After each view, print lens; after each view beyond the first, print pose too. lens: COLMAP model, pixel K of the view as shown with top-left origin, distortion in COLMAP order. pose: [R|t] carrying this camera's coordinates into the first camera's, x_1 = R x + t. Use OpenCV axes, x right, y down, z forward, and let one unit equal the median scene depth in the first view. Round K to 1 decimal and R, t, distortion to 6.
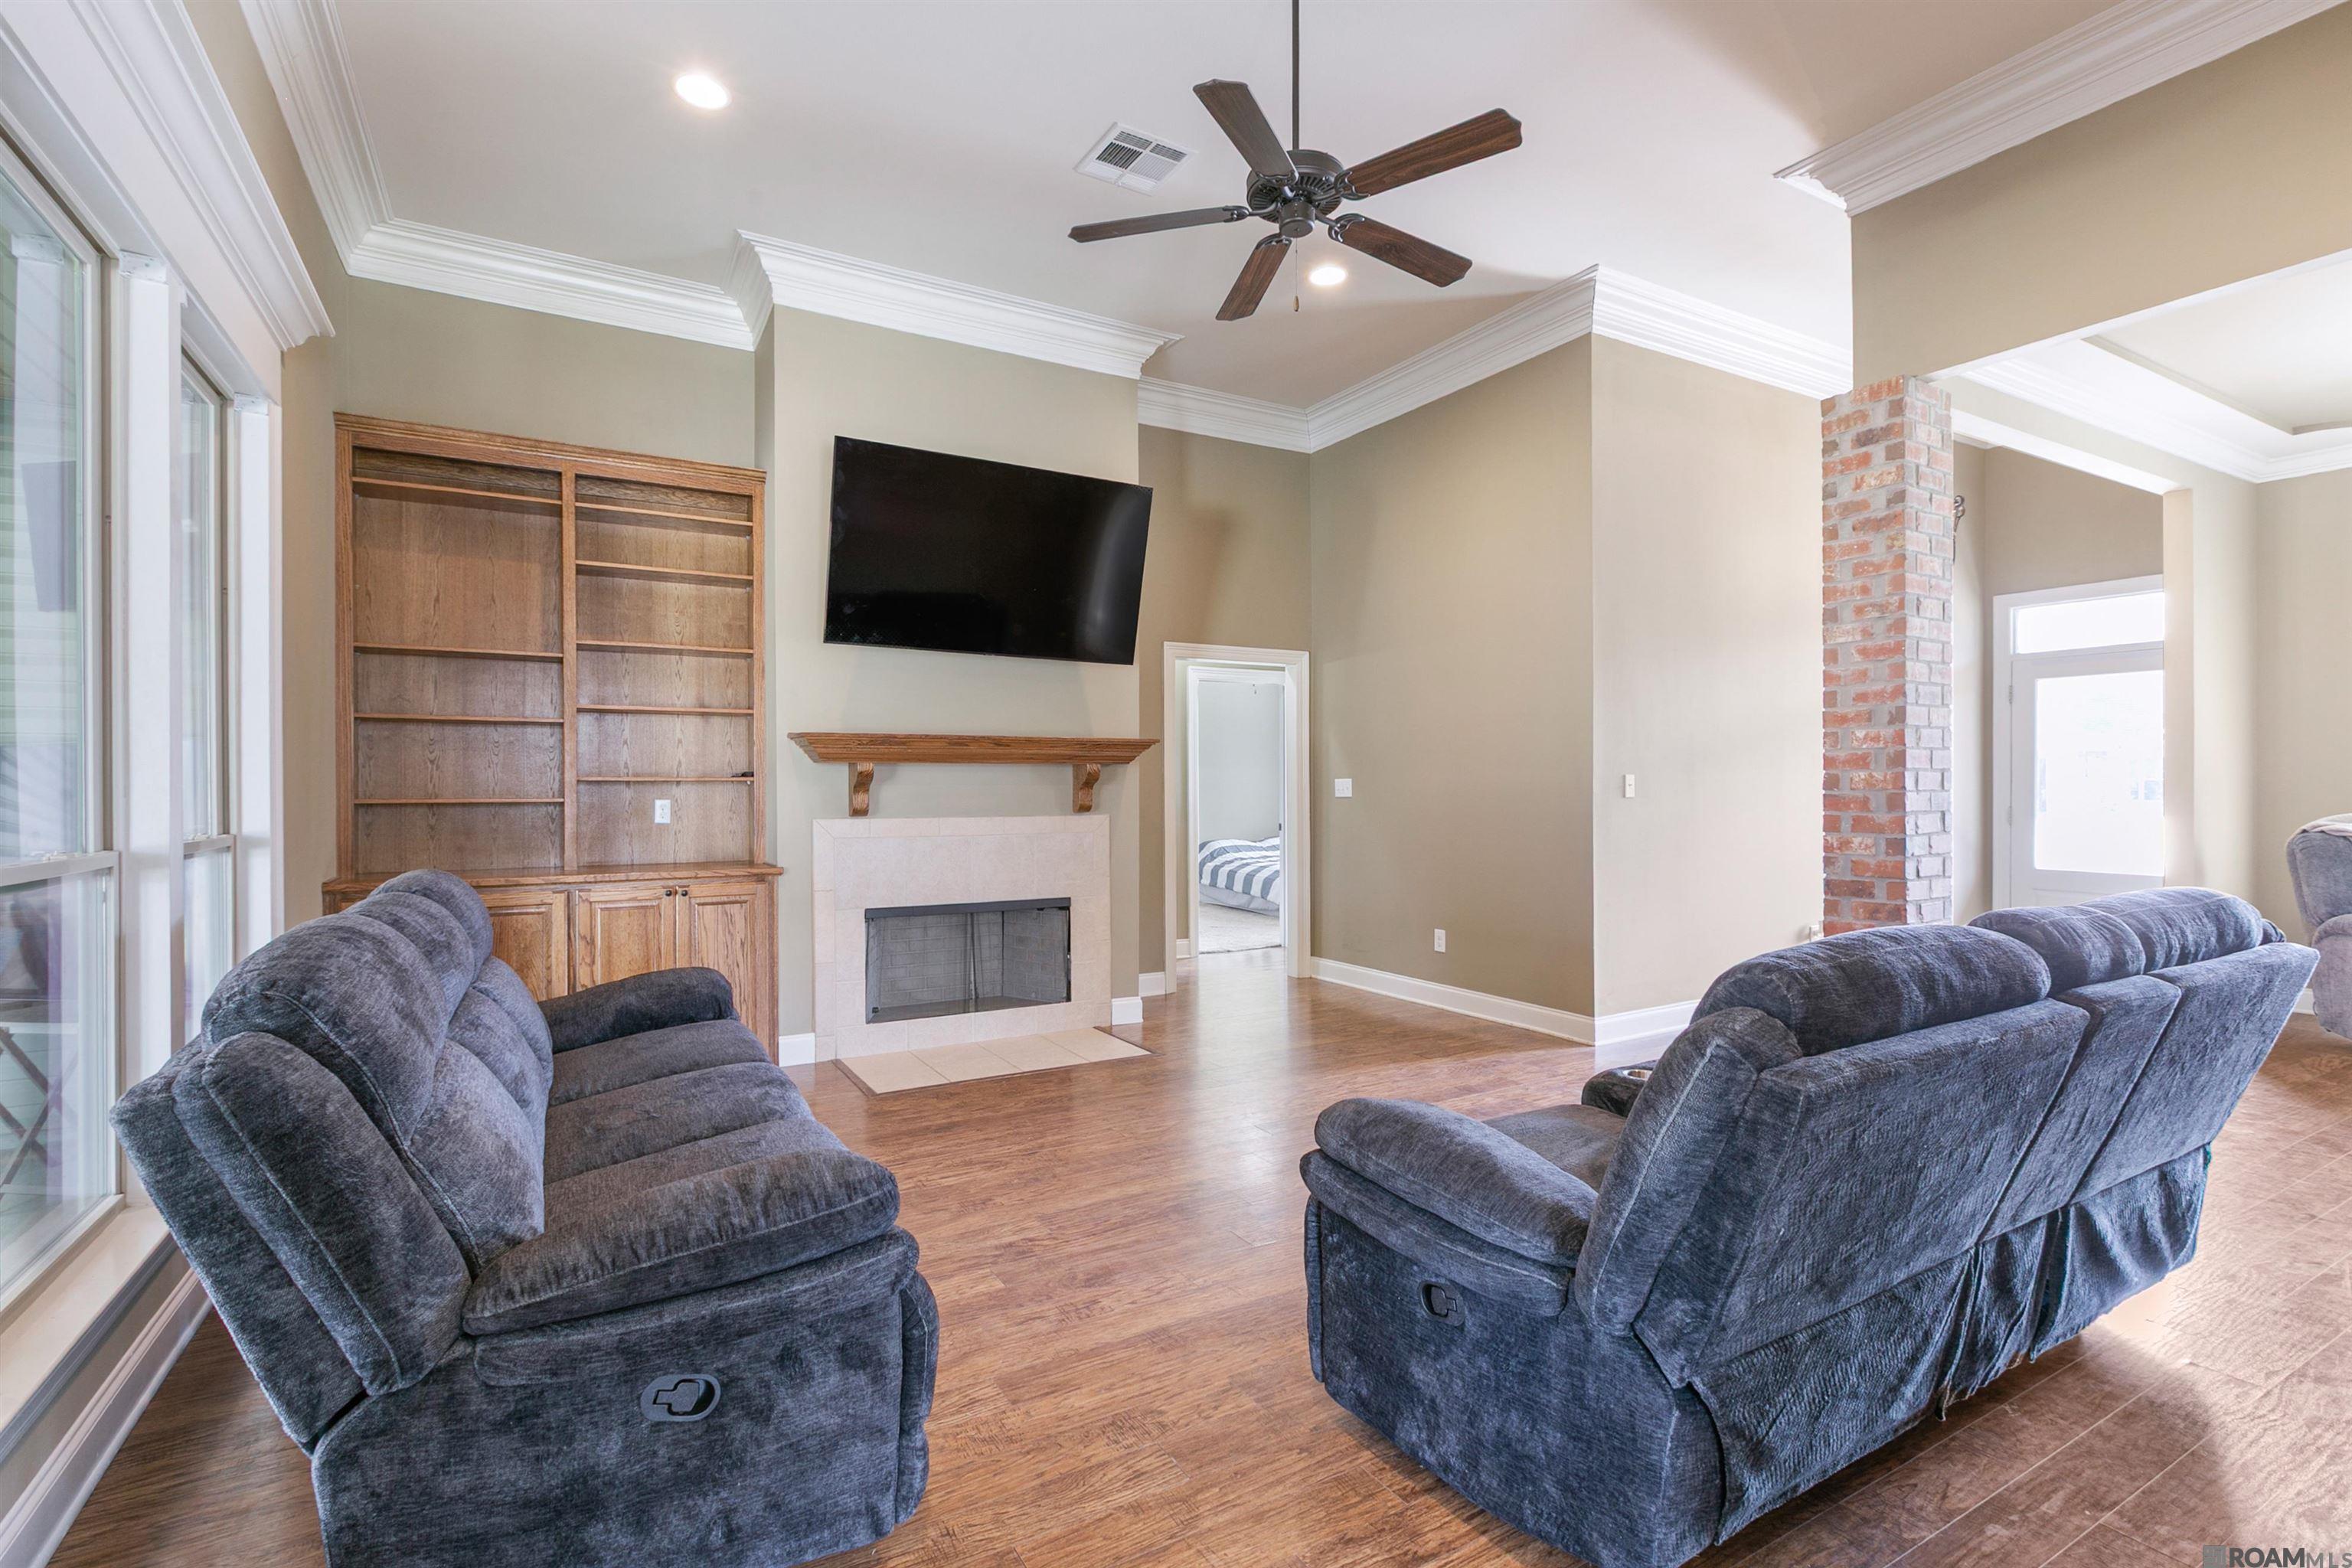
lens RADIAL K [[1073.7, 0, 1167.5], [0, 1073.7, 789.6], [0, 0, 1]] dist [-0.002202, 0.000080]
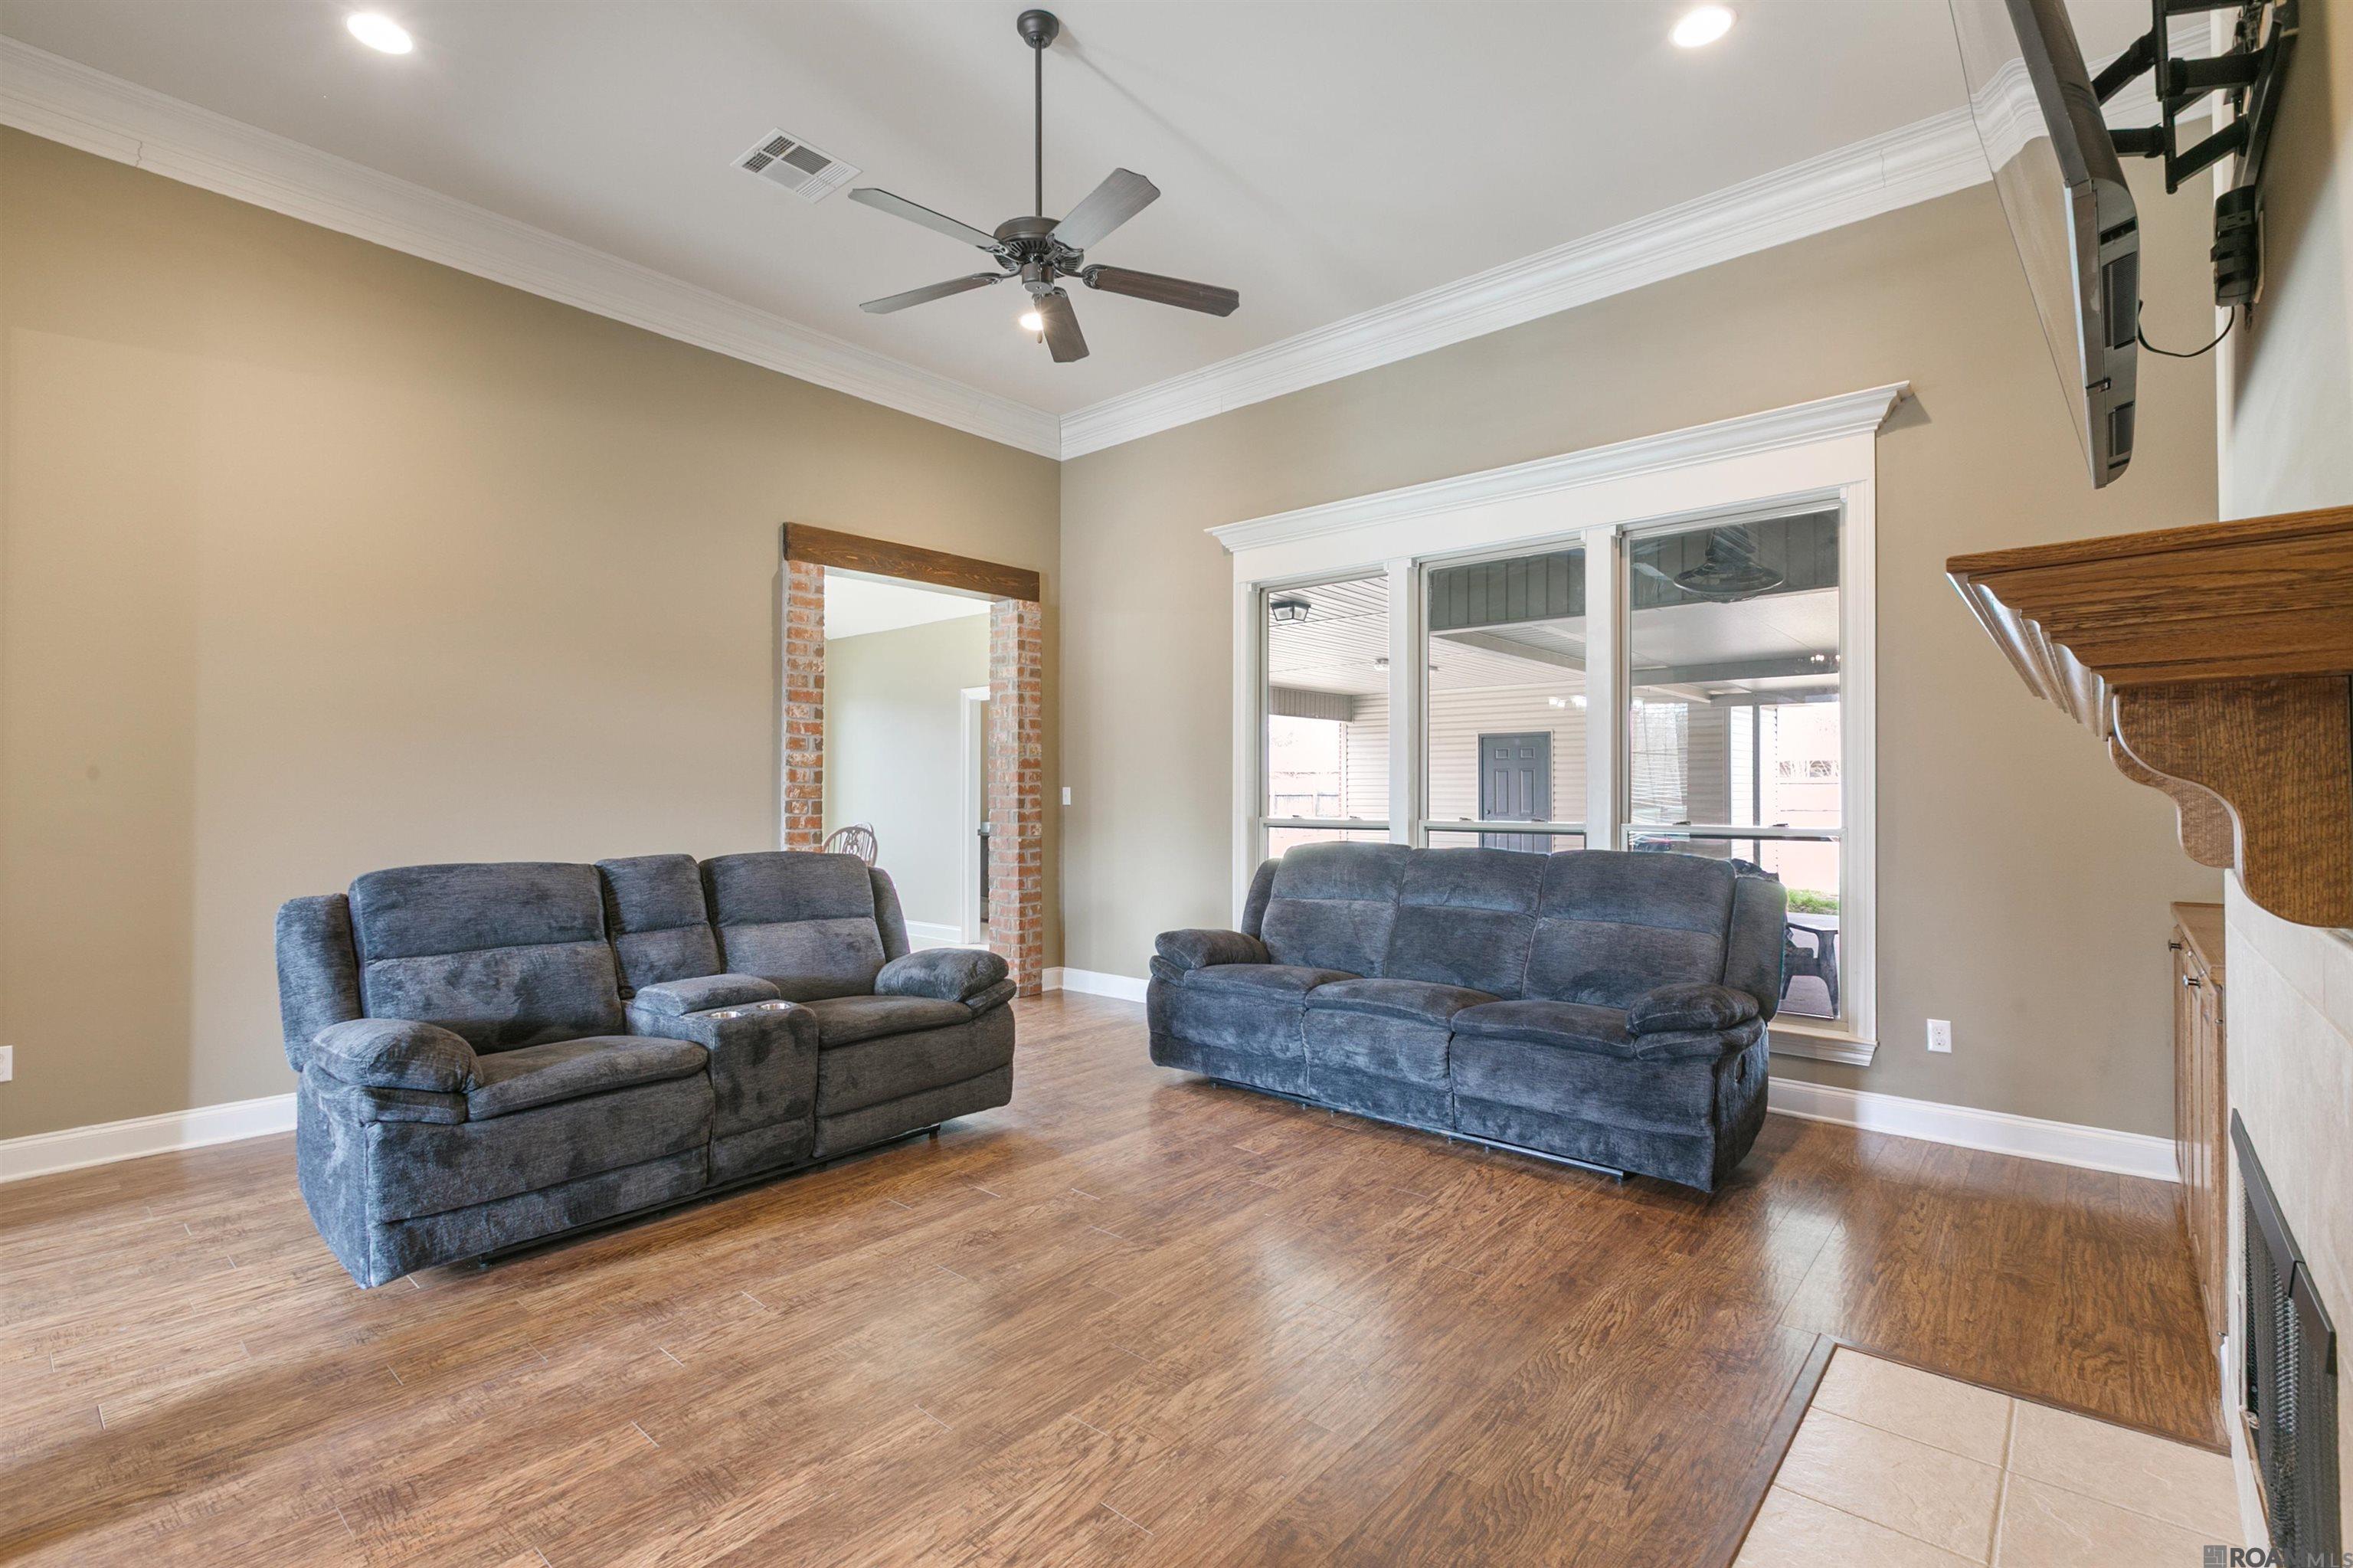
lens RADIAL K [[1074.2, 0, 1182.7], [0, 1074.2, 779.3], [0, 0, 1]] dist [-0.002202, 0.000080]
pose [[-0.942019, -0.001476, -0.335557, 0.213283], [0.001337, 0.999966, -0.008151, -0.005122], [0.335557, -0.008127, -0.941985, 1.273887]]
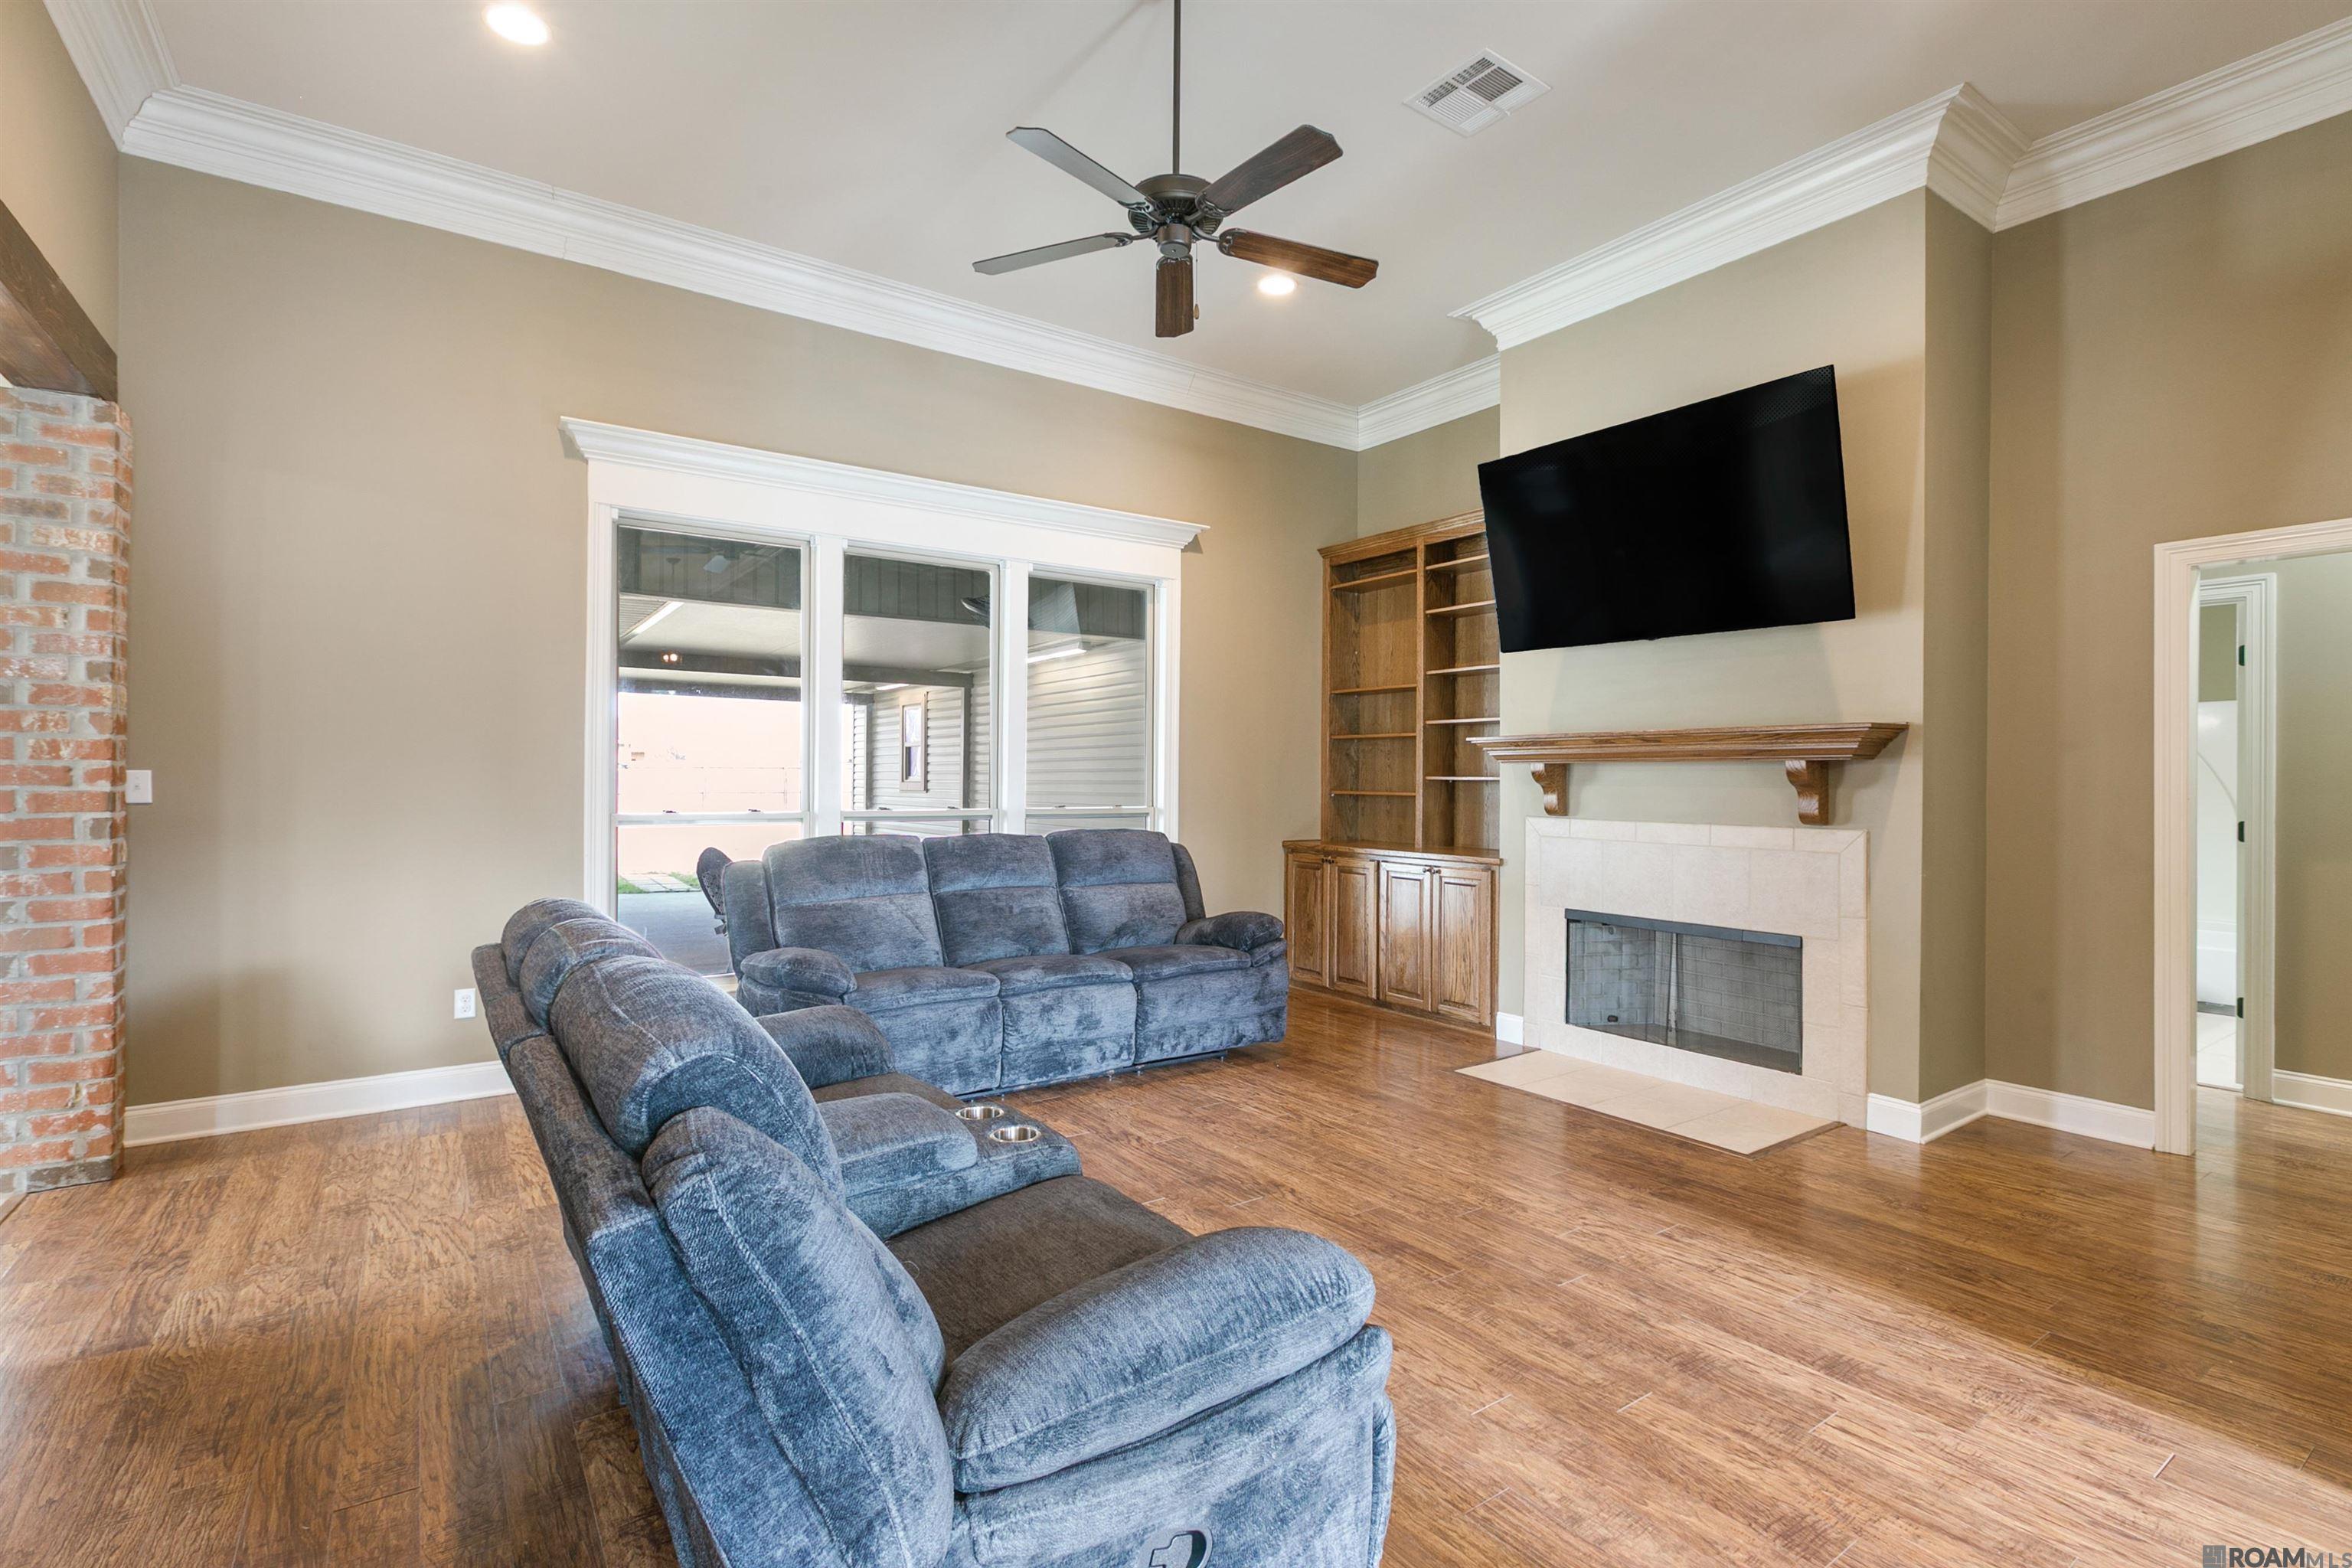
lens RADIAL K [[1073.7, 0, 1180.1], [0, 1073.7, 779.5], [0, 0, 1]] dist [-0.002202, 0.000080]
pose [[0.096705, 0.003732, -0.995306, 0.702112], [-0.009839, 0.999948, 0.002794, -0.009412], [0.995264, 0.009523, 0.096737, 0.559066]]
